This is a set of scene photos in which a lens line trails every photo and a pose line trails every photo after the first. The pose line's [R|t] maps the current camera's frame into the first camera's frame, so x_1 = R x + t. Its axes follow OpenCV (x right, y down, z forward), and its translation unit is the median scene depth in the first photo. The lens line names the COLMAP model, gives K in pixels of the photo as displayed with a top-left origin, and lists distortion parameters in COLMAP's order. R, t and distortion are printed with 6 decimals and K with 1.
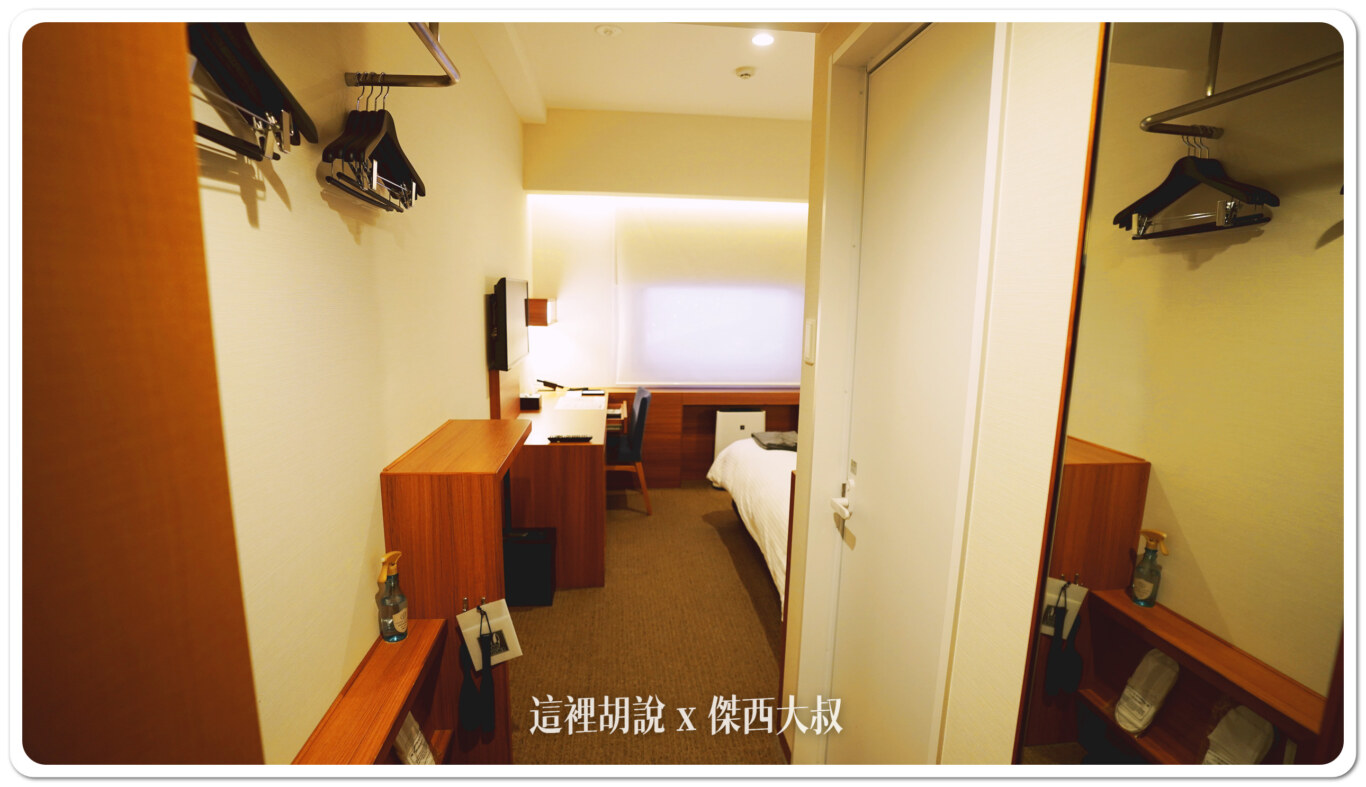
lens RADIAL K [[617.2, 0, 672.8], [0, 617.2, 395.4], [0, 0, 1]] dist [-0.018794, 0.003359]
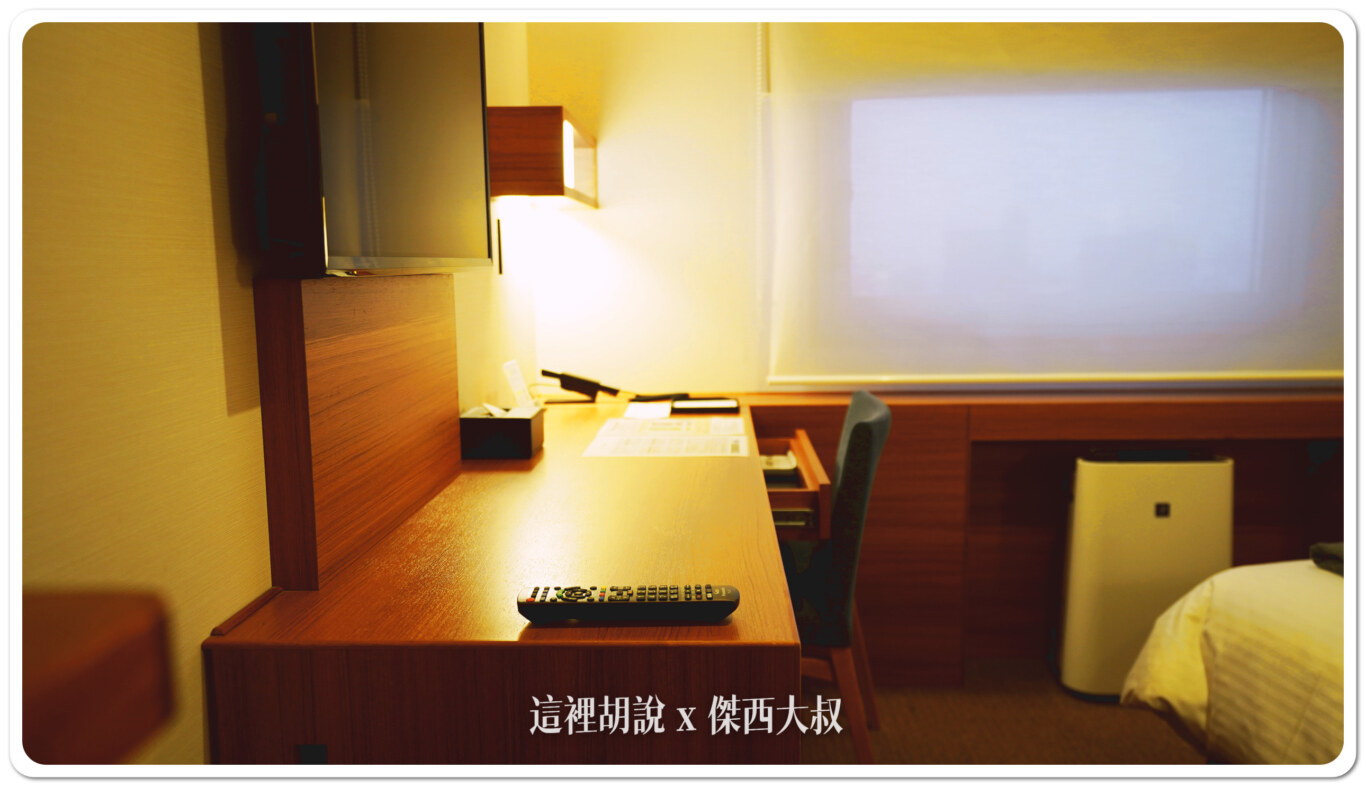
lens RADIAL K [[1043.7, 0, 679.9], [0, 1043.7, 386.0], [0, 0, 1]] dist [-0.002532, 0.000228]
pose [[0.991655, -0.013533, -0.128209, -0.070449], [0.008036, 0.999030, -0.043294, 0.009193], [0.128671, 0.041902, 0.990802, 0.441494]]
